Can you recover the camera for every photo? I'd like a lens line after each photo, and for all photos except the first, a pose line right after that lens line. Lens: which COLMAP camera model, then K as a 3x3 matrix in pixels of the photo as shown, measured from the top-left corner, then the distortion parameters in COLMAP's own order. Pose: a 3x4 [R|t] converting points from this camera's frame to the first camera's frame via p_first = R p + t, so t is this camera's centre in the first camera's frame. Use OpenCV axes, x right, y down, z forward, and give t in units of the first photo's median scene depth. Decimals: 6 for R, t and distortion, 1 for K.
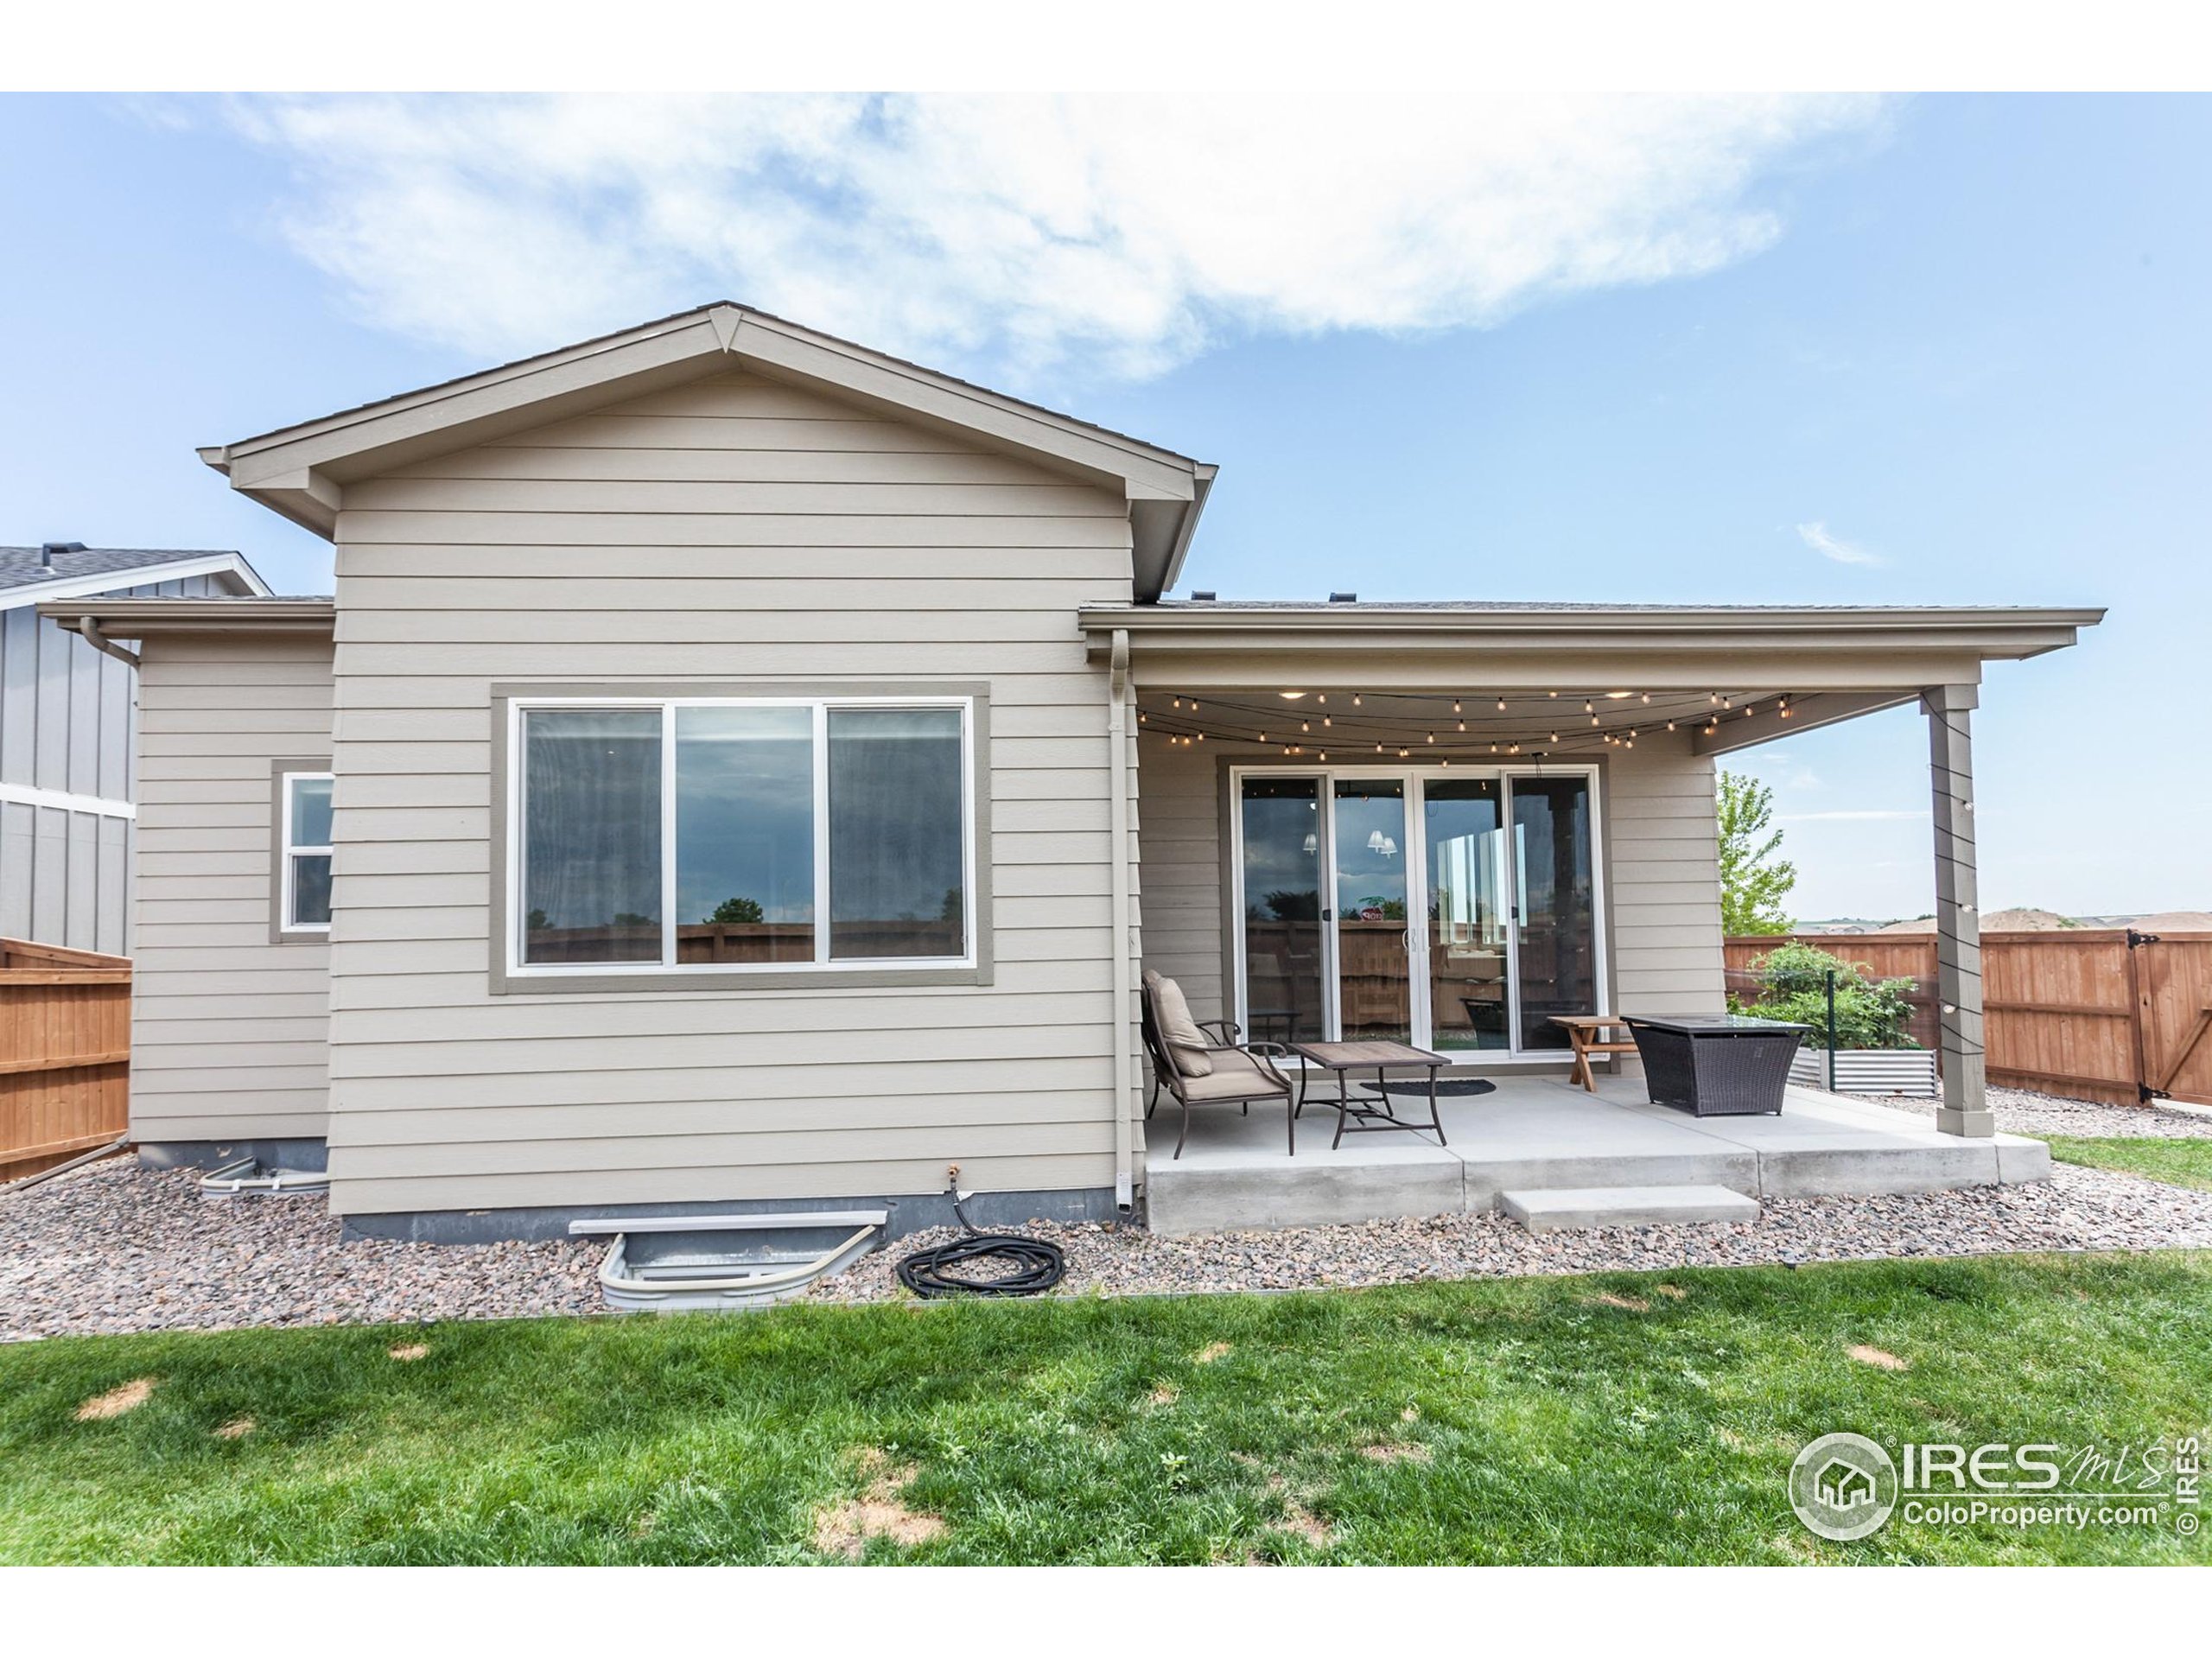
lens RADIAL K [[1057.9, 0, 1101.7], [0, 1057.9, 880.3], [0, 0, 1]] dist [0.005191, 0.001025]
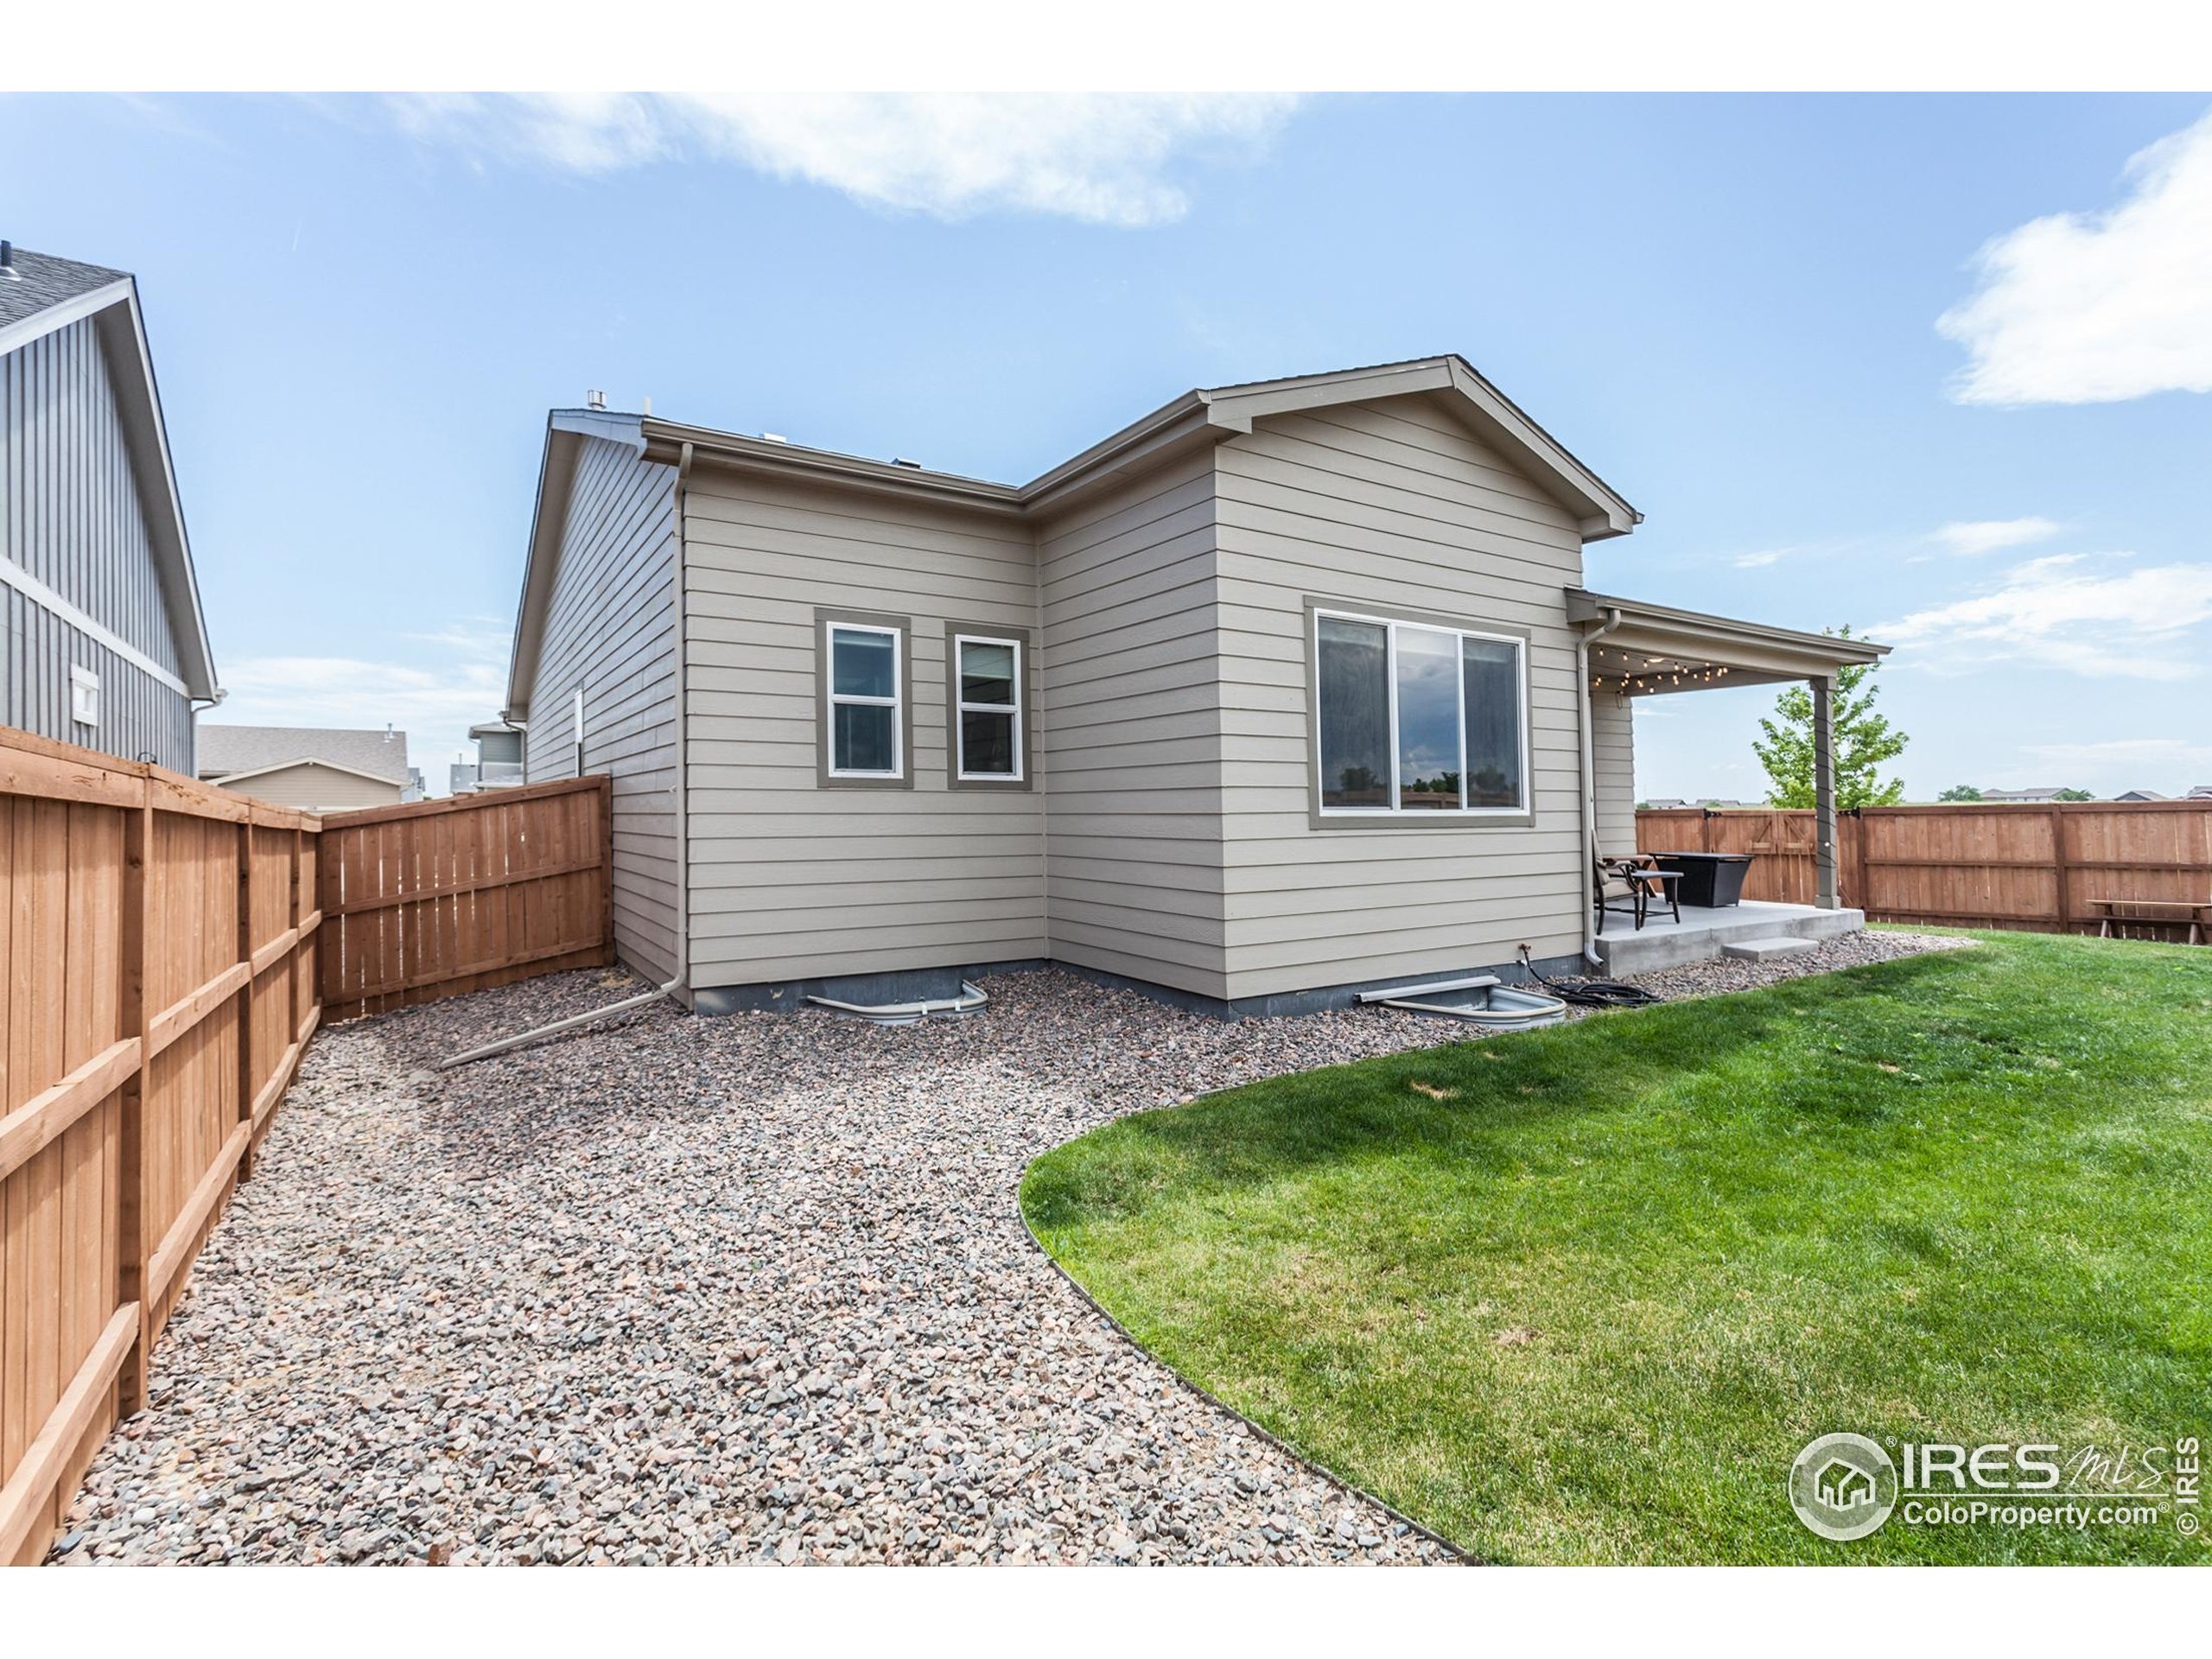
lens RADIAL K [[1099.7, 0, 1099.2], [0, 1099.7, 764.3], [0, 0, 1]] dist [0.000700, -0.000173]
pose [[0.863612, 0.037144, 0.502787, -1.437710], [-0.041572, 0.999133, -0.002406, 0.037537], [-0.502440, -0.018824, 0.864407, -0.065077]]
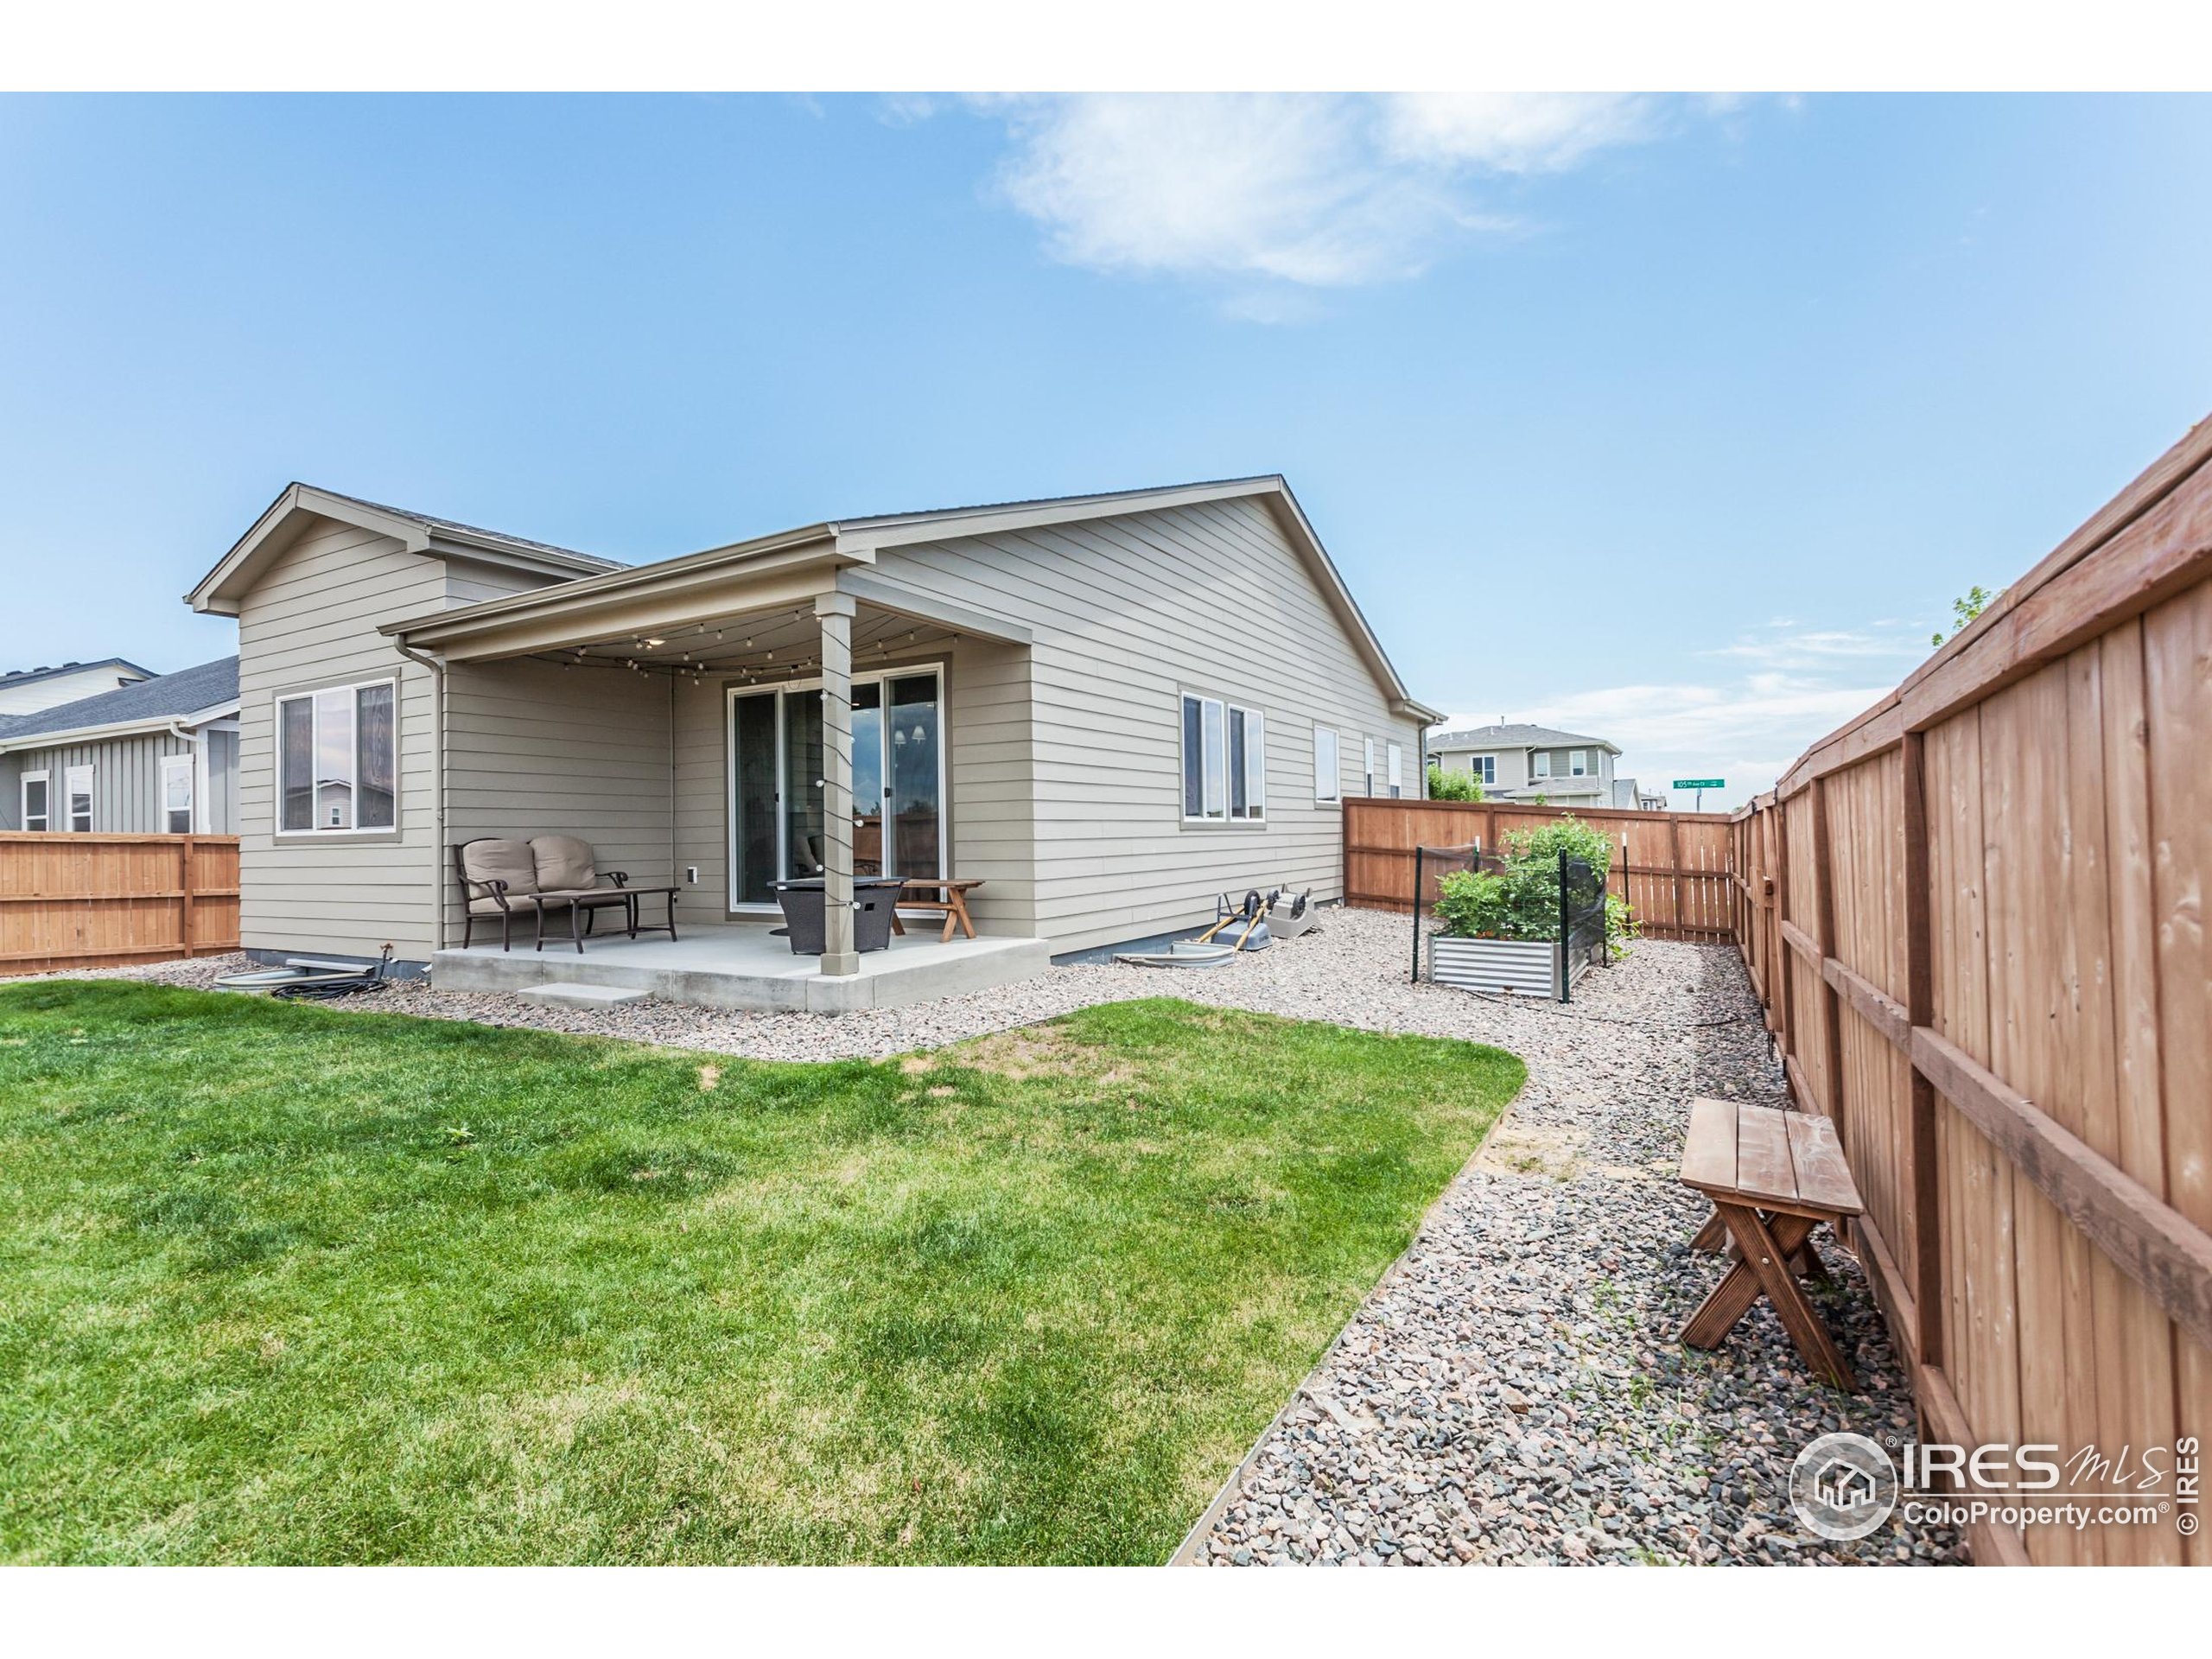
lens RADIAL K [[1053.5, 0, 1110.7], [0, 1053.5, 819.9], [0, 0, 1]] dist [0.001097, 0.000298]
pose [[0.829909, -0.006701, -0.557859, 1.803648], [0.033754, 0.998699, 0.038218, 0.034525], [0.556877, -0.050547, 0.829056, 0.211591]]
